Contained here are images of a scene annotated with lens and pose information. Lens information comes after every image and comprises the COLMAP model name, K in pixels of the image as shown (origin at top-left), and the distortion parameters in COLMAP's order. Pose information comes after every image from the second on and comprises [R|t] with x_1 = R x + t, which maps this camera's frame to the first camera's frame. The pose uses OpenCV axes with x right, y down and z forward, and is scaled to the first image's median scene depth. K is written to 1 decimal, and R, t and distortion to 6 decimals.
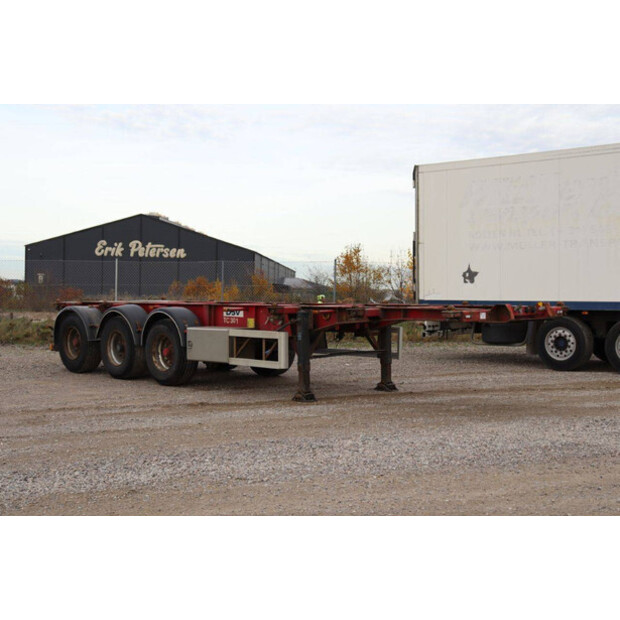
lens RADIAL K [[934.9, 0, 299.4], [0, 934.9, 318.5], [0, 0, 1]] dist [0.107423, 0.000000]
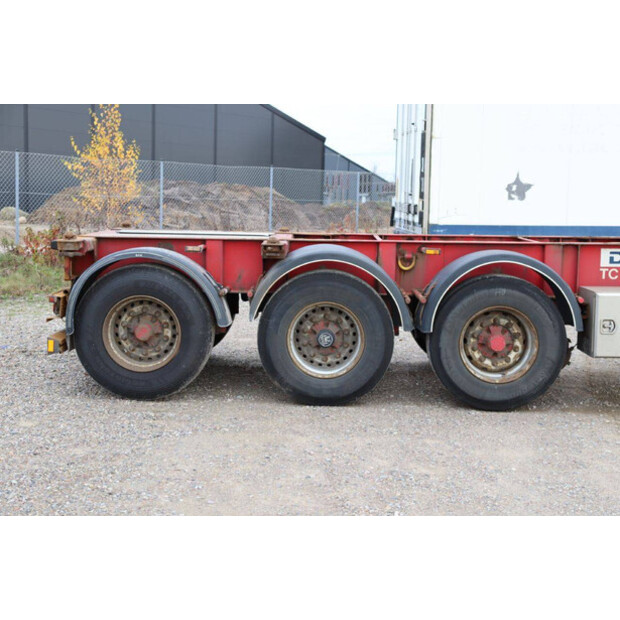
lens RADIAL K [[1057.4, 0, 307.1], [0, 1057.4, 312.5], [0, 0, 1]] dist [0.155159, 0.000000]
pose [[0.693306, -0.064903, 0.717714, -0.479634], [0.004943, 0.996341, 0.085325, -0.021942], [-0.720626, -0.055609, 0.691090, 0.540093]]
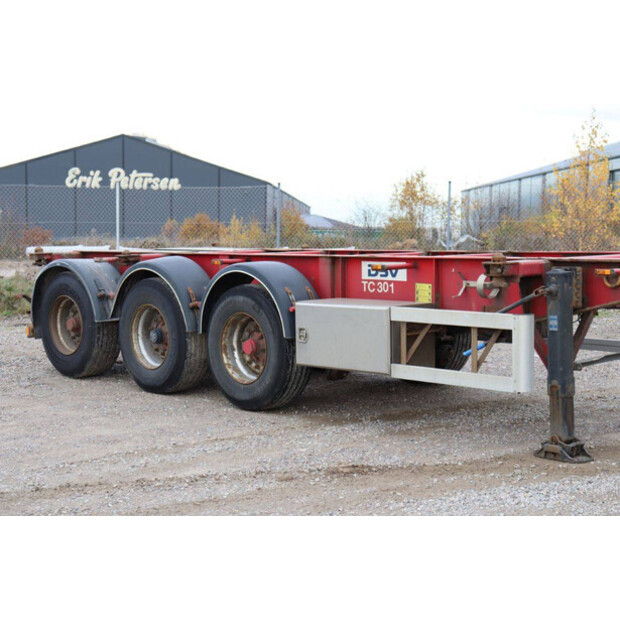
lens RADIAL K [[1124.5, 0, 304.5], [0, 1124.5, 312.8], [0, 0, 1]] dist [0.256795, 0.000000]
pose [[0.999949, -0.007426, -0.006883, -0.083636], [0.007716, 0.999037, 0.043190, -0.008396], [0.006556, -0.043241, 0.999043, 0.286139]]
